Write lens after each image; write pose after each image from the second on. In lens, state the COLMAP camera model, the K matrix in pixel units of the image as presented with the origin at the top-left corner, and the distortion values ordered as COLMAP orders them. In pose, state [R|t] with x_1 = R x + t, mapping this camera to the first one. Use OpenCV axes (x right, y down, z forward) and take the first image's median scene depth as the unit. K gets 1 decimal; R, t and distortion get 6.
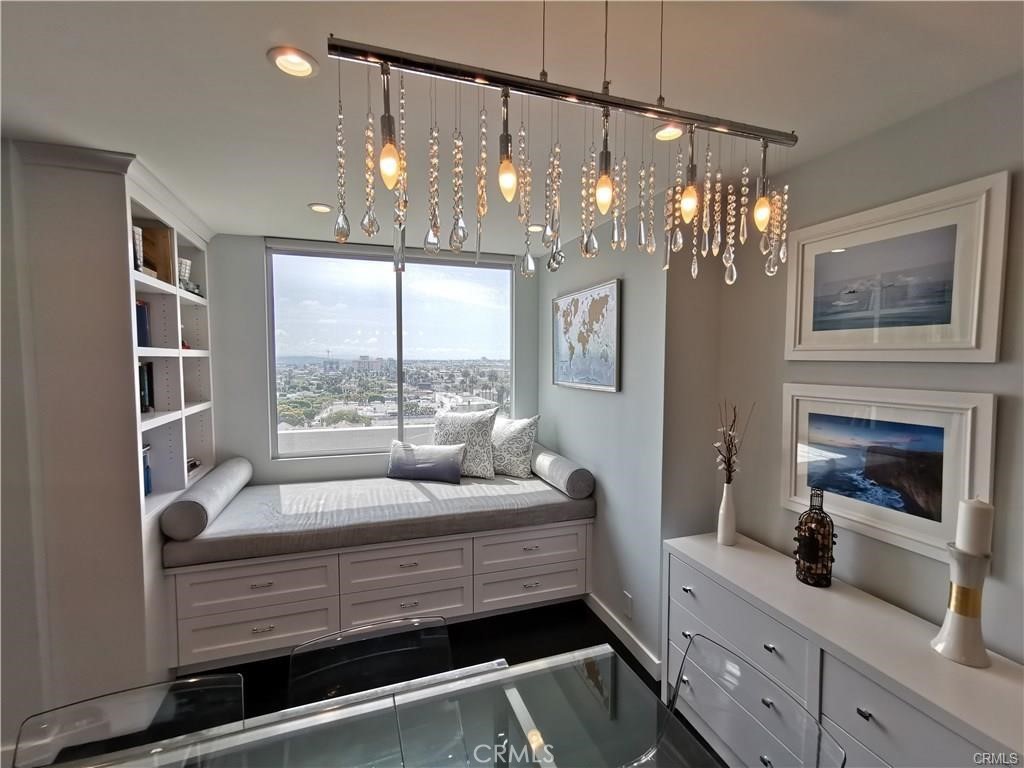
lens RADIAL K [[473.6, 0, 511.8], [0, 473.6, 387.2], [0, 0, 1]] dist [-0.013436, 0.016209]
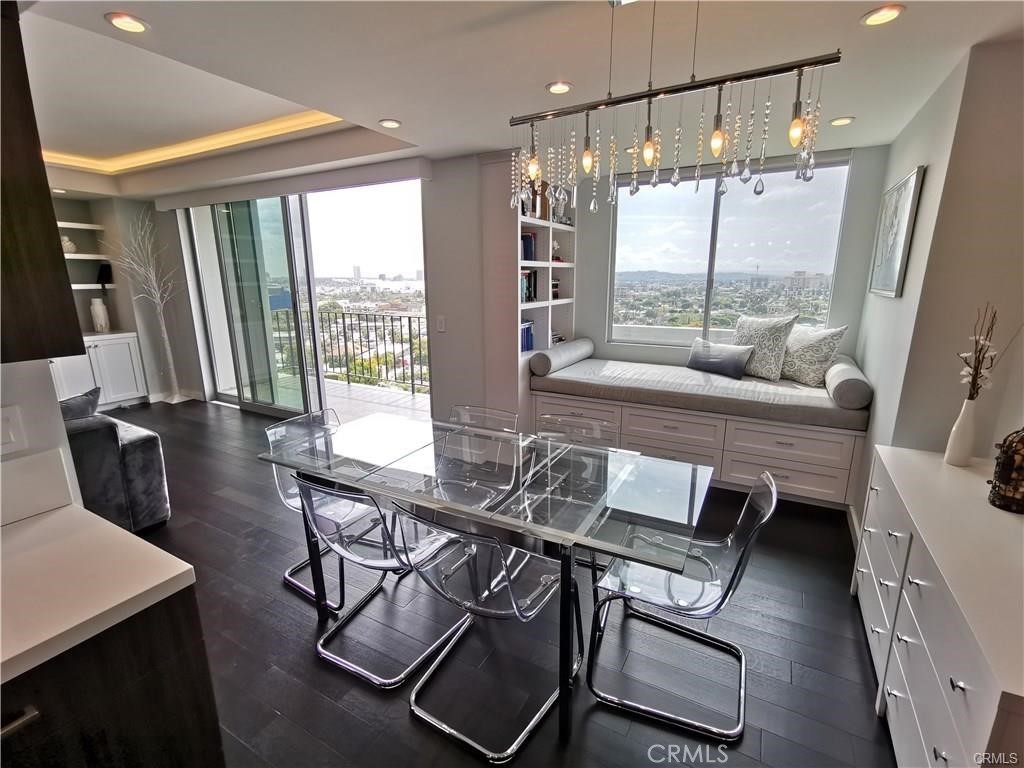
lens RADIAL K [[473.6, 0, 511.8], [0, 473.6, 387.2], [0, 0, 1]] dist [-0.013436, 0.016209]
pose [[0.668523, 0.164985, -0.725160, 0.430618], [-0.037713, 0.981348, 0.188504, 0.037014], [0.742734, -0.098672, 0.662276, -0.192526]]
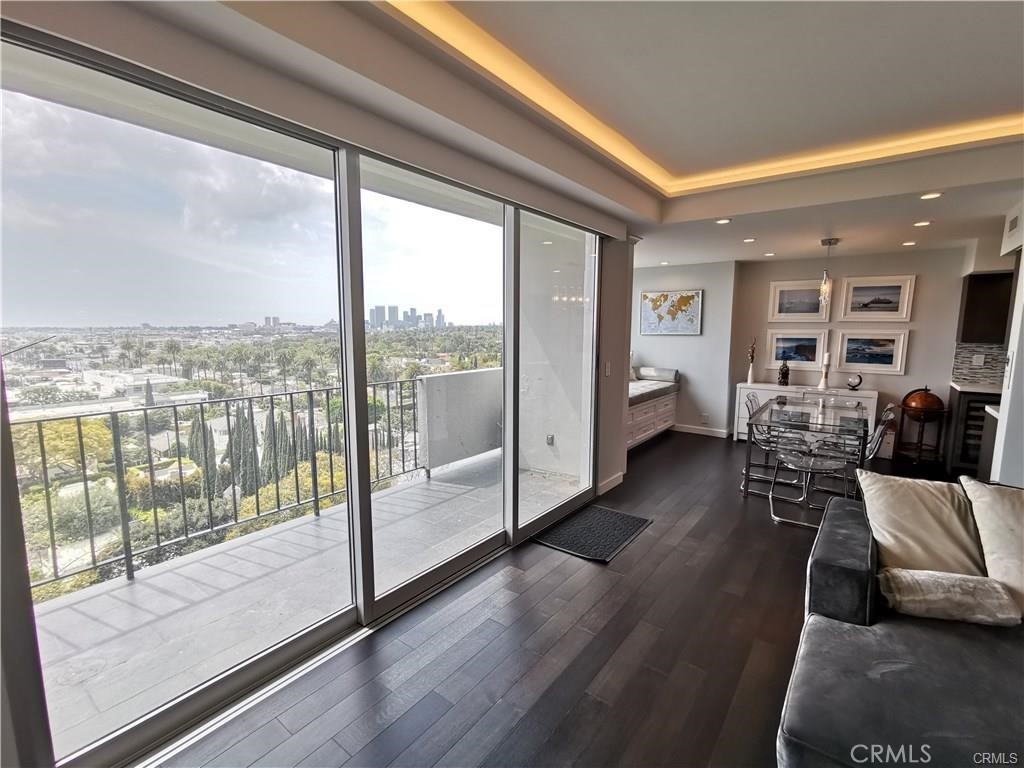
lens RADIAL K [[473.6, 0, 511.8], [0, 473.6, 387.2], [0, 0, 1]] dist [-0.013436, 0.016209]
pose [[0.829094, -0.069419, 0.554782, -2.059939], [0.031885, 0.996518, 0.077043, 0.062427], [-0.558199, -0.046187, 0.828421, -0.538328]]
